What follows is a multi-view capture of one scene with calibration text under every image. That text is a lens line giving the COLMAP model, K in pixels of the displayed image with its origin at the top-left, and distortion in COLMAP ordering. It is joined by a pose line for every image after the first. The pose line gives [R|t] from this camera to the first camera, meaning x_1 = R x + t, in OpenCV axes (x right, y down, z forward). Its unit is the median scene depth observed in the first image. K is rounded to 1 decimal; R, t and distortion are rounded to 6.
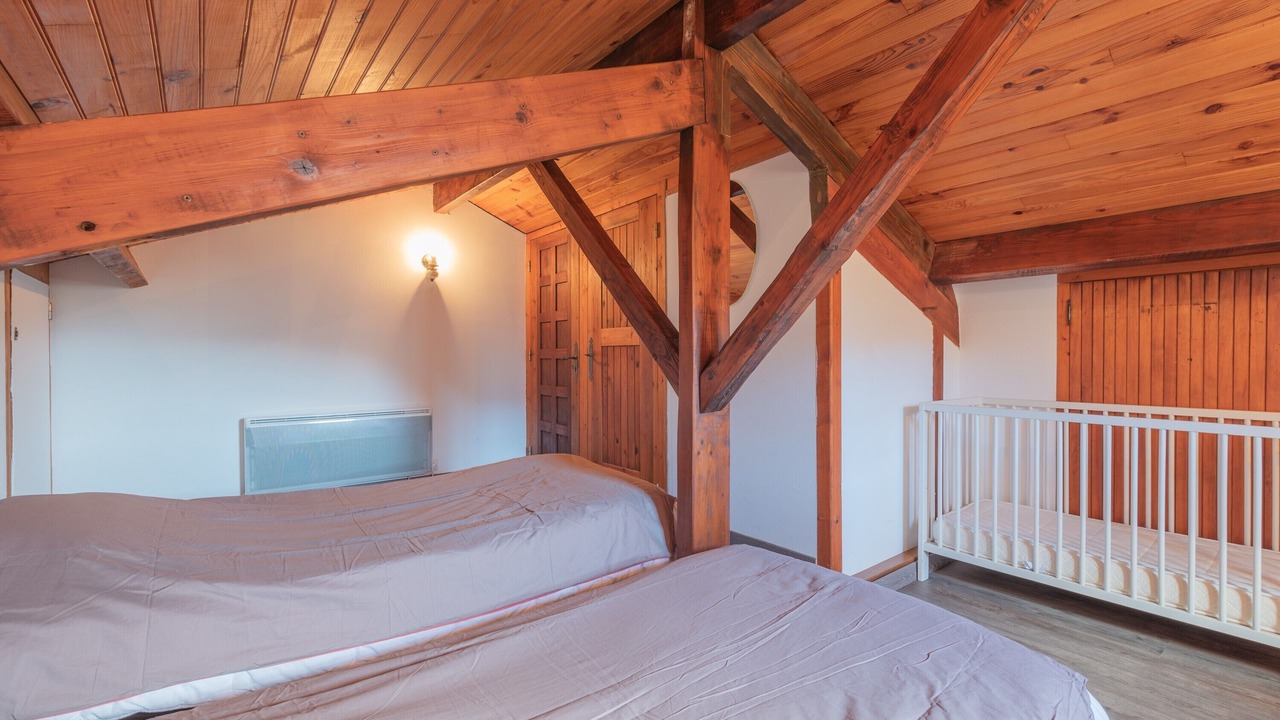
lens RADIAL K [[556.7, 0, 640.8], [0, 556.7, 360.5], [0, 0, 1]] dist [0.011119, -0.000141]
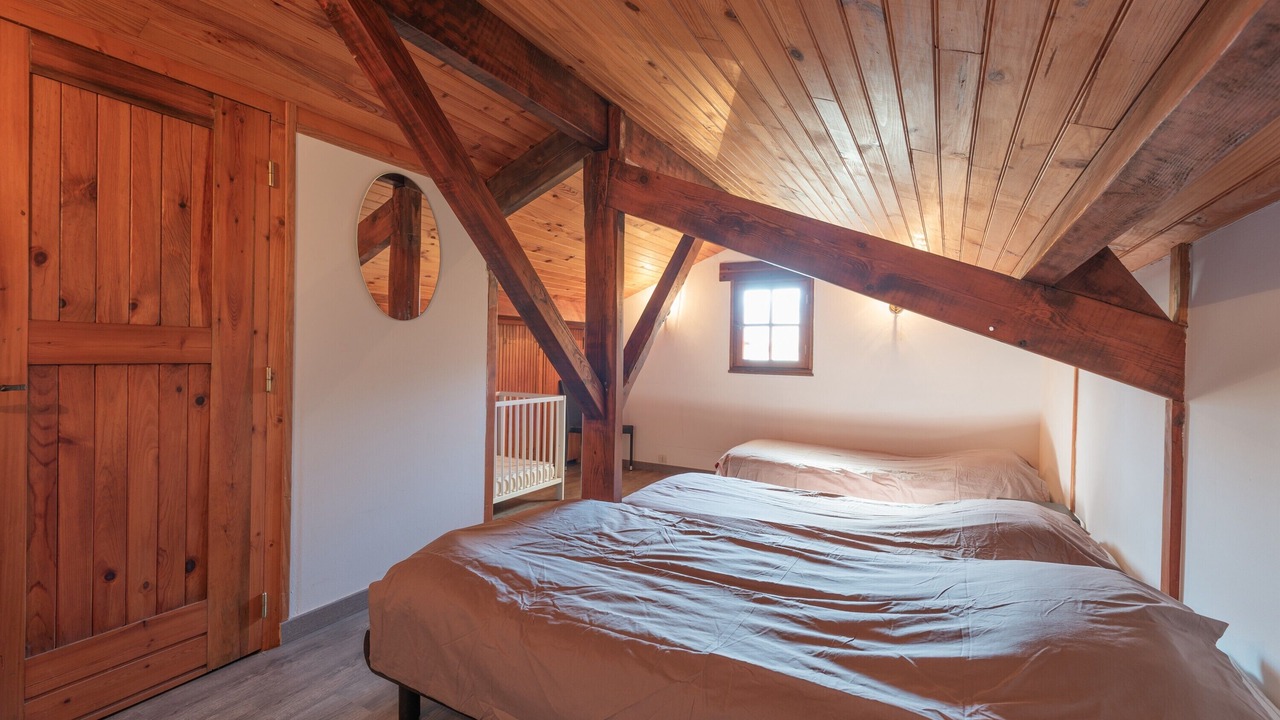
lens RADIAL K [[556.7, 0, 641.0], [0, 556.7, 358.7], [0, 0, 1]] dist [0.011119, -0.000141]
pose [[-0.393434, -0.011938, 0.919275, -0.941719], [-0.009633, 0.999914, 0.008862, -0.057043], [-0.919302, -0.005369, -0.393516, 1.183660]]
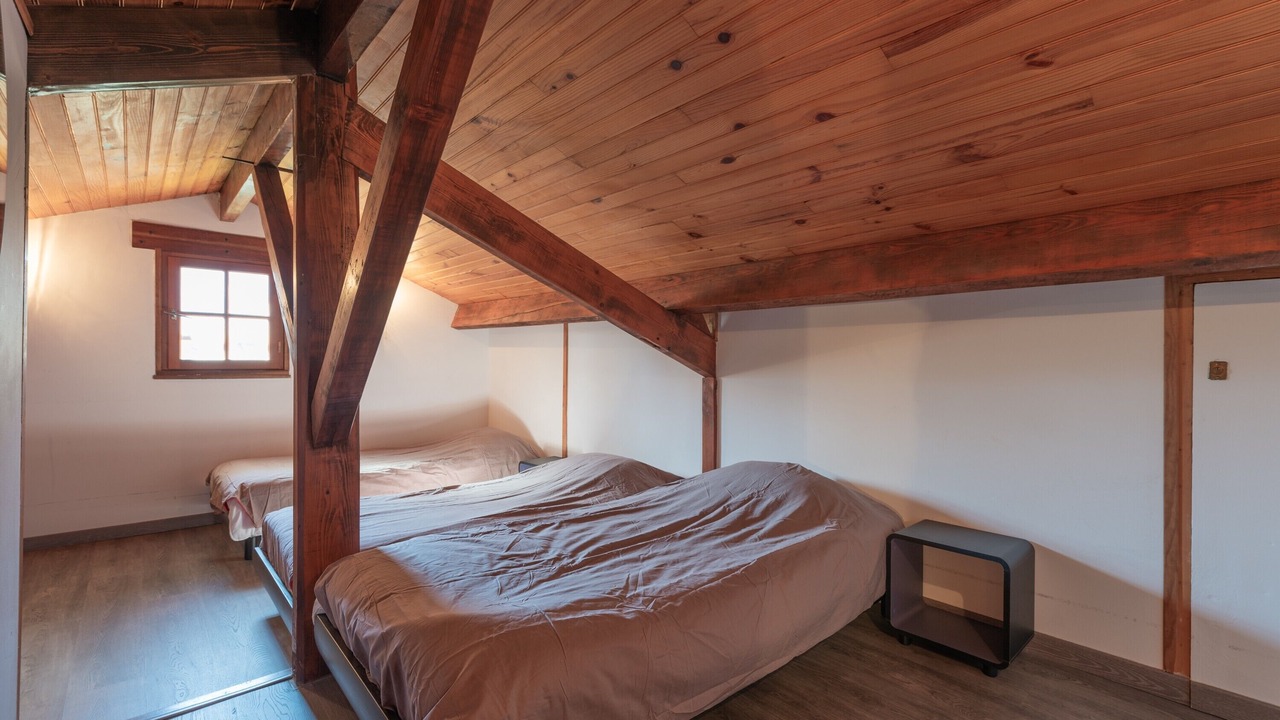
lens RADIAL K [[556.7, 0, 642.2], [0, 556.7, 359.1], [0, 0, 1]] dist [0.011119, -0.000141]
pose [[-0.997570, -0.005035, -0.069492, -0.301599], [-0.005682, 0.999942, 0.009127, -0.062663], [0.069442, 0.009500, -0.997541, 1.659943]]
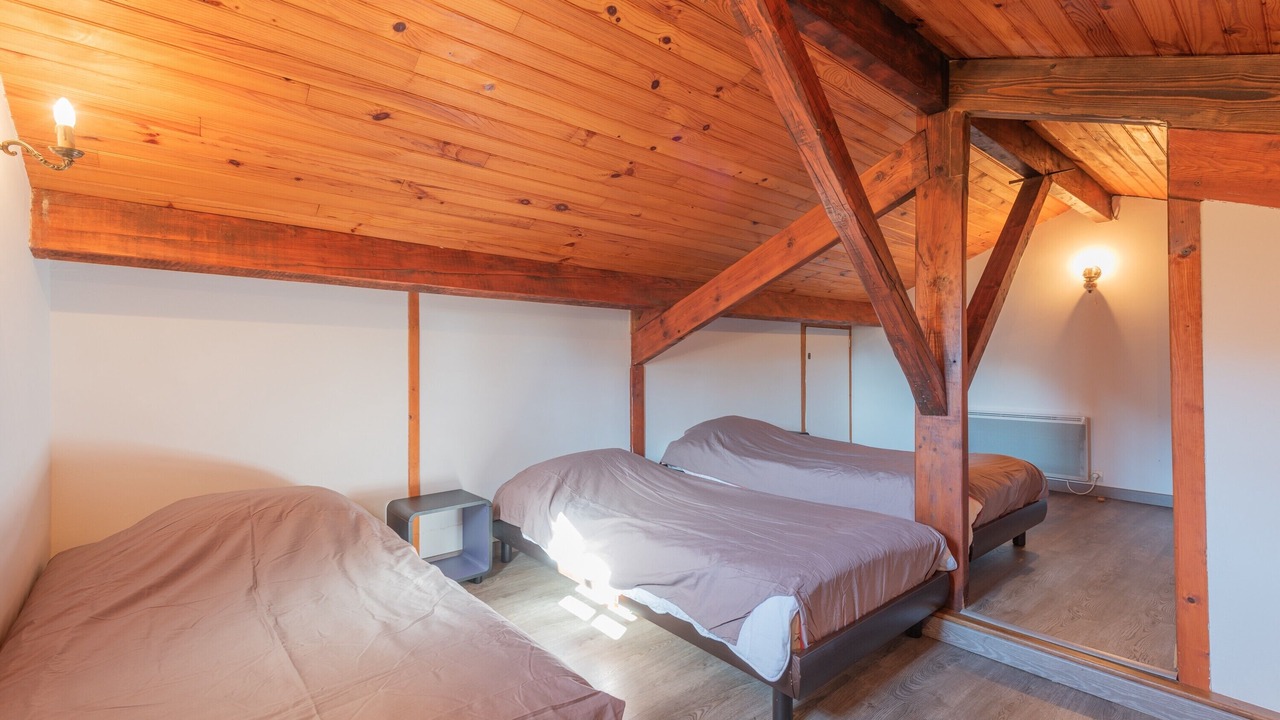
lens RADIAL K [[556.7, 0, 640.1], [0, 556.7, 361.3], [0, 0, 1]] dist [0.011119, -0.000141]
pose [[0.030142, -0.004815, -0.999534, 1.056701], [-0.006523, 0.999966, -0.005014, -0.010659], [0.999524, 0.006671, 0.030109, 0.263559]]
